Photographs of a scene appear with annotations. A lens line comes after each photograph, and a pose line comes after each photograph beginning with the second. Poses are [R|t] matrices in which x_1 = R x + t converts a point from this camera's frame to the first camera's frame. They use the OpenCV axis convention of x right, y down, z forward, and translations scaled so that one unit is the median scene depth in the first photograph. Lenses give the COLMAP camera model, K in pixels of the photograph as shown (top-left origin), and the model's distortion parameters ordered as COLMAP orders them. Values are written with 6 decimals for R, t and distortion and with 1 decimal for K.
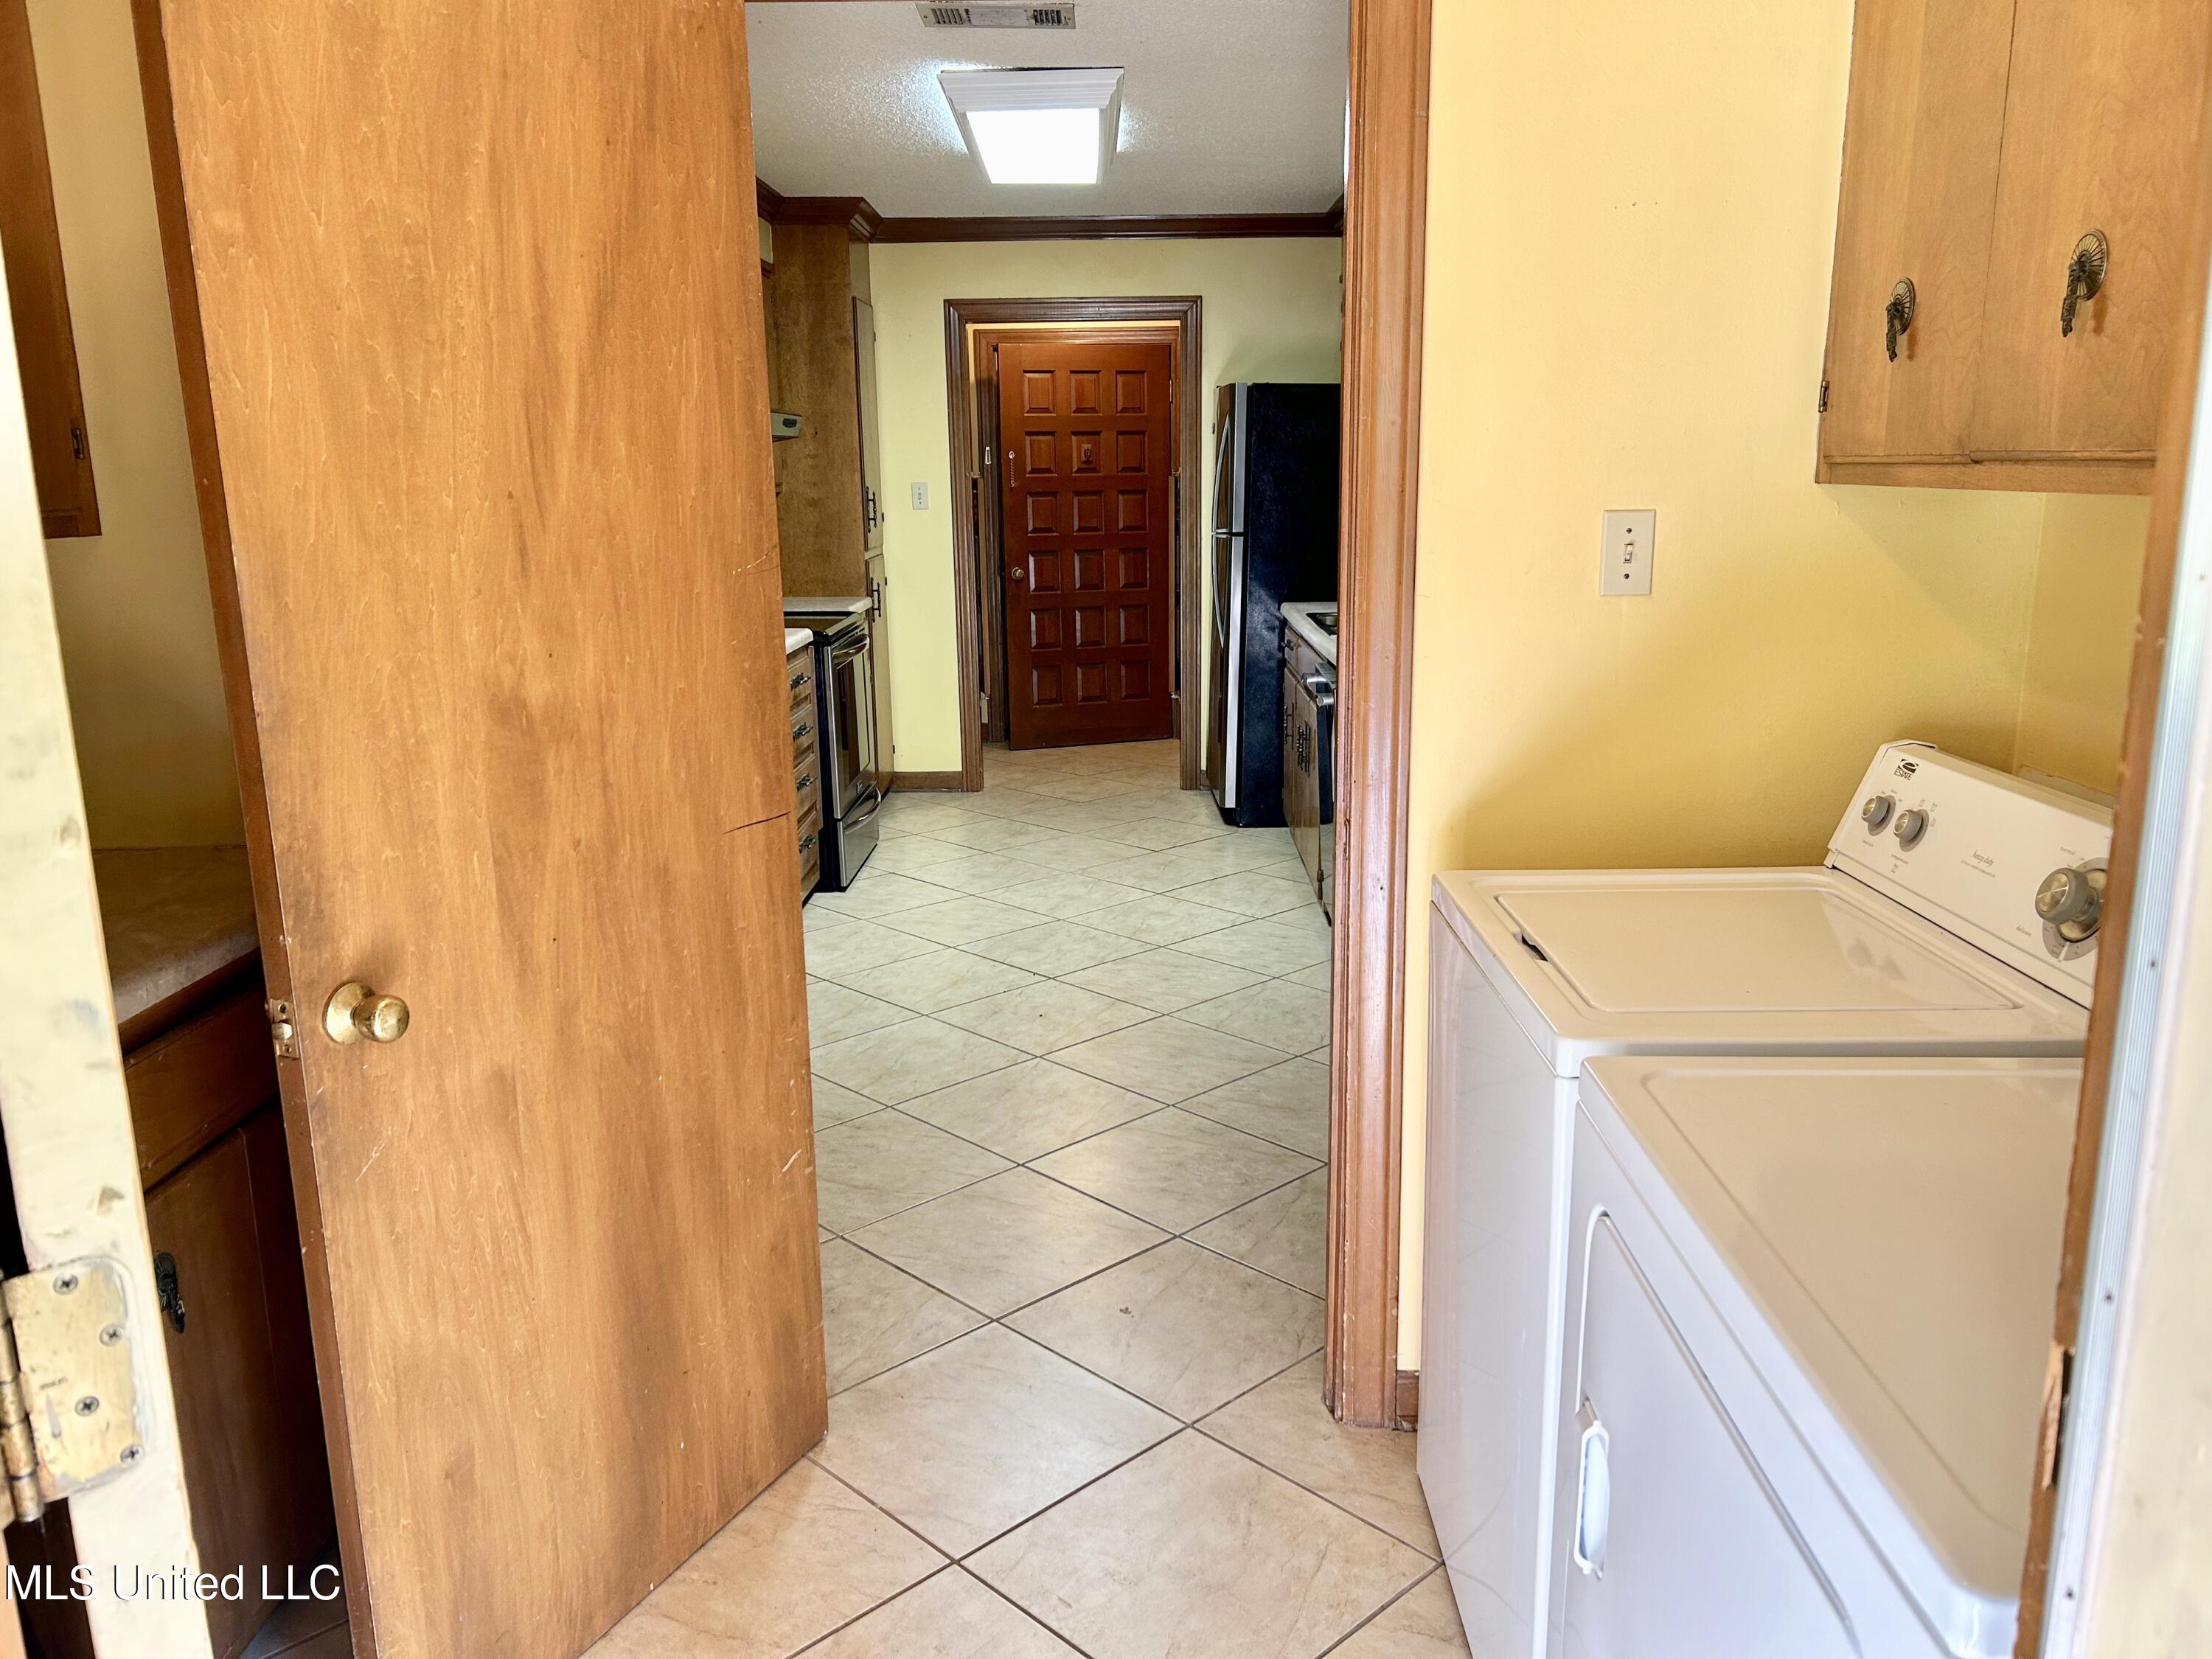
lens RADIAL K [[1669.1, 0, 1106.0], [0, 1669.1, 829.5], [0, 0, 1]] dist [0.000579, -0.000642]
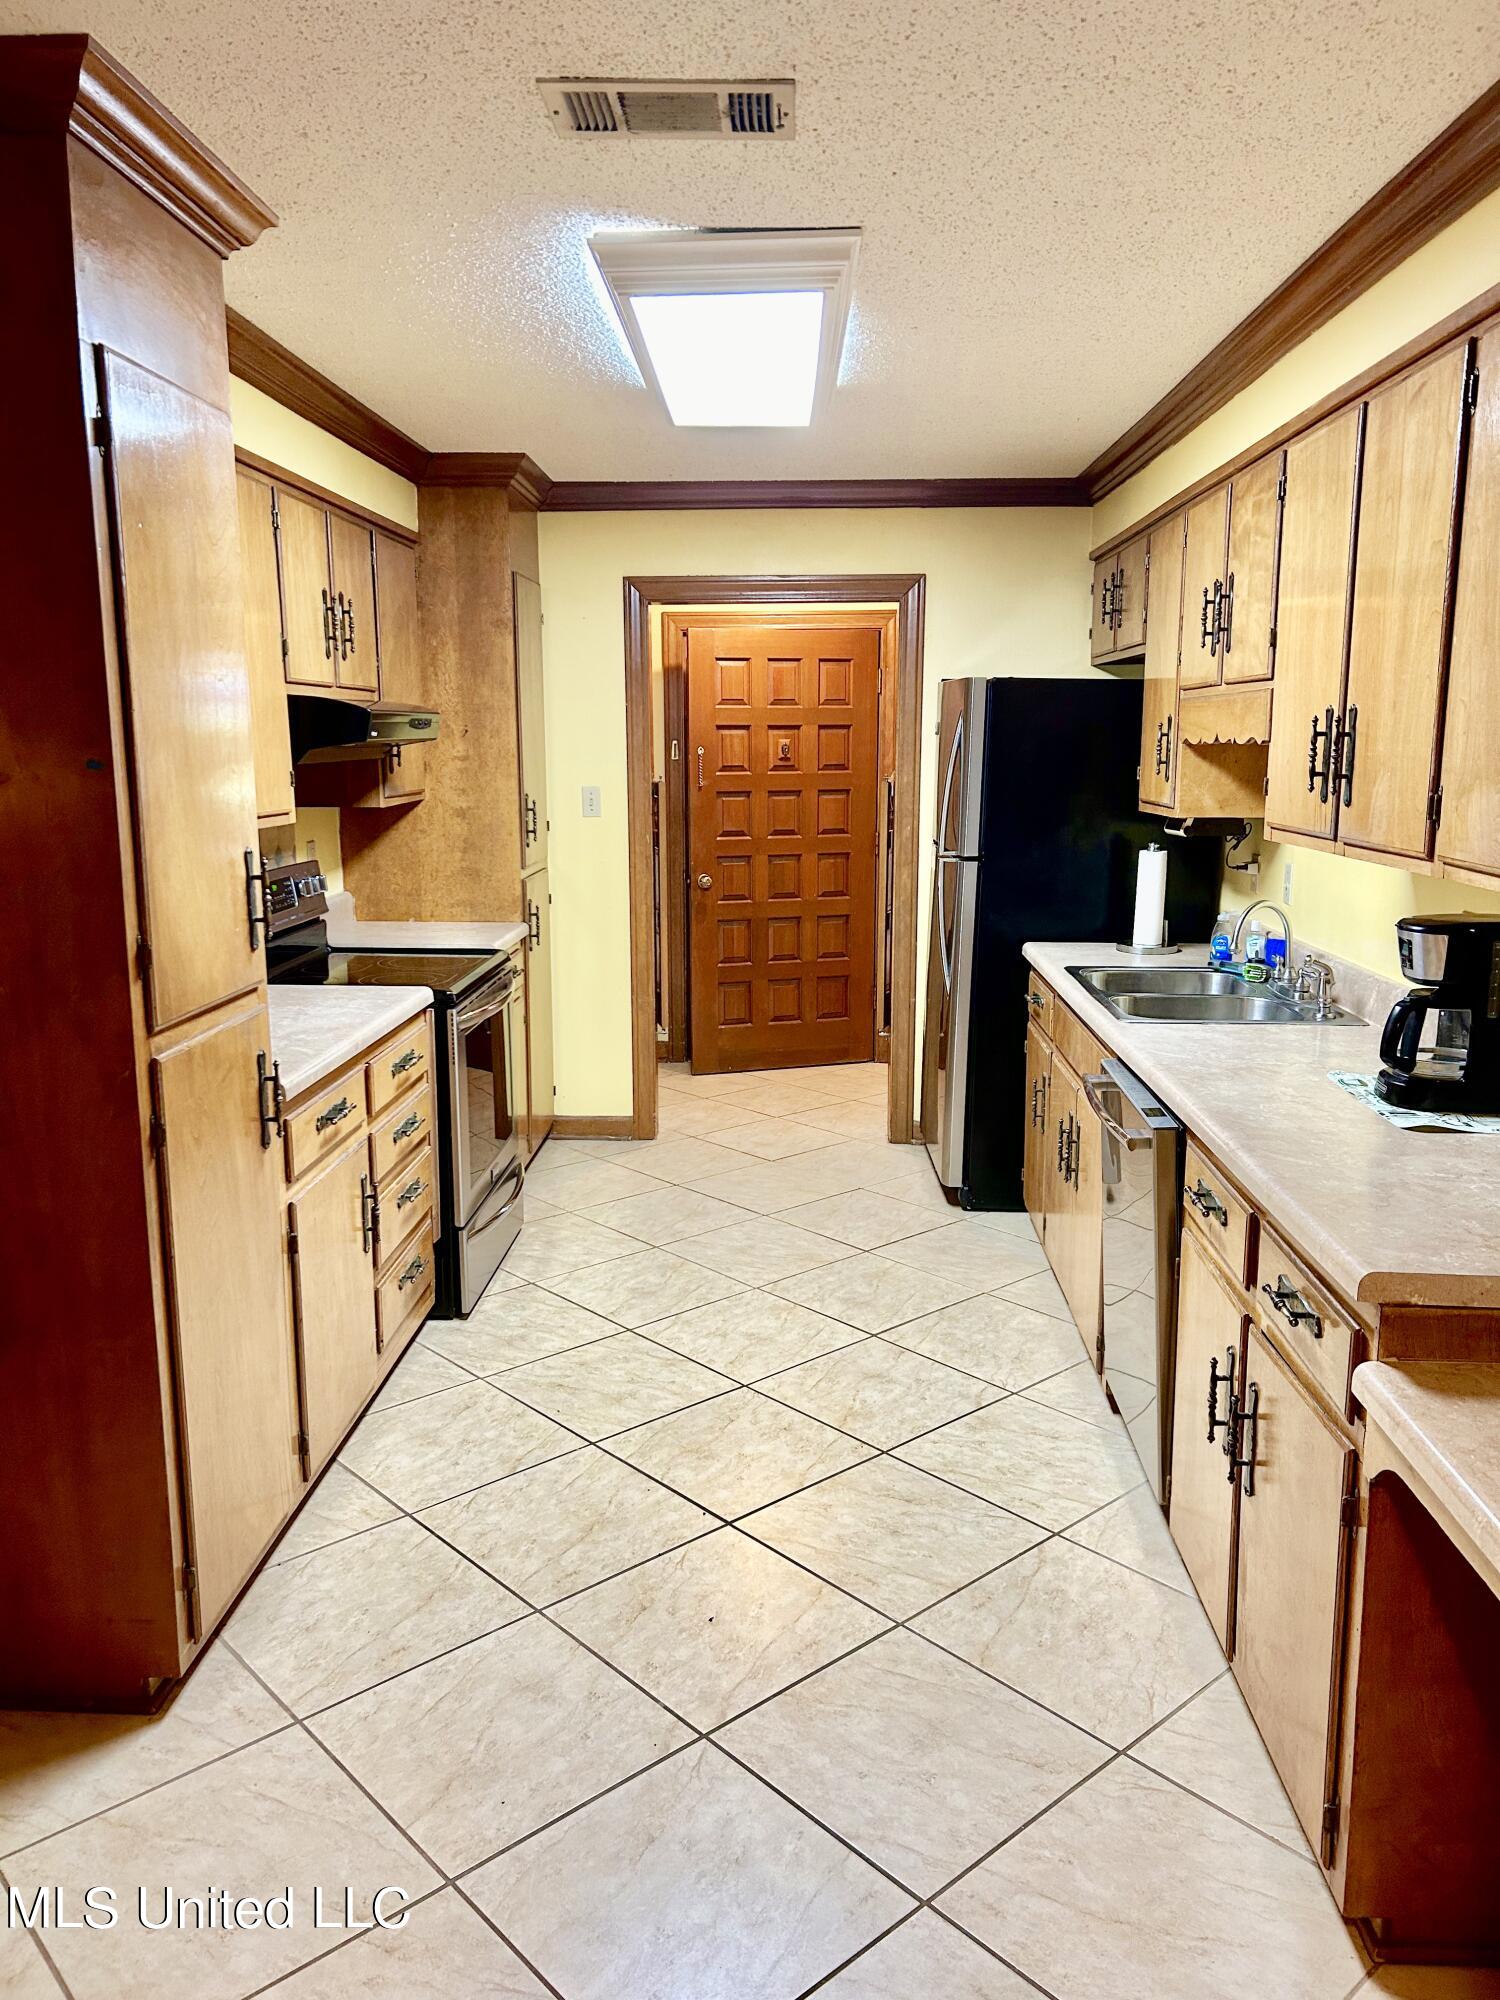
lens RADIAL K [[1523.9, 0, 691.8], [0, 1523.9, 952.0], [0, 0, 1]] dist [0.081953, -0.001530]
pose [[0.997716, 0.018290, -0.065024, -0.007593], [-0.023089, 0.997003, -0.073831, -0.071364], [0.063479, 0.075164, 0.995149, 0.244916]]
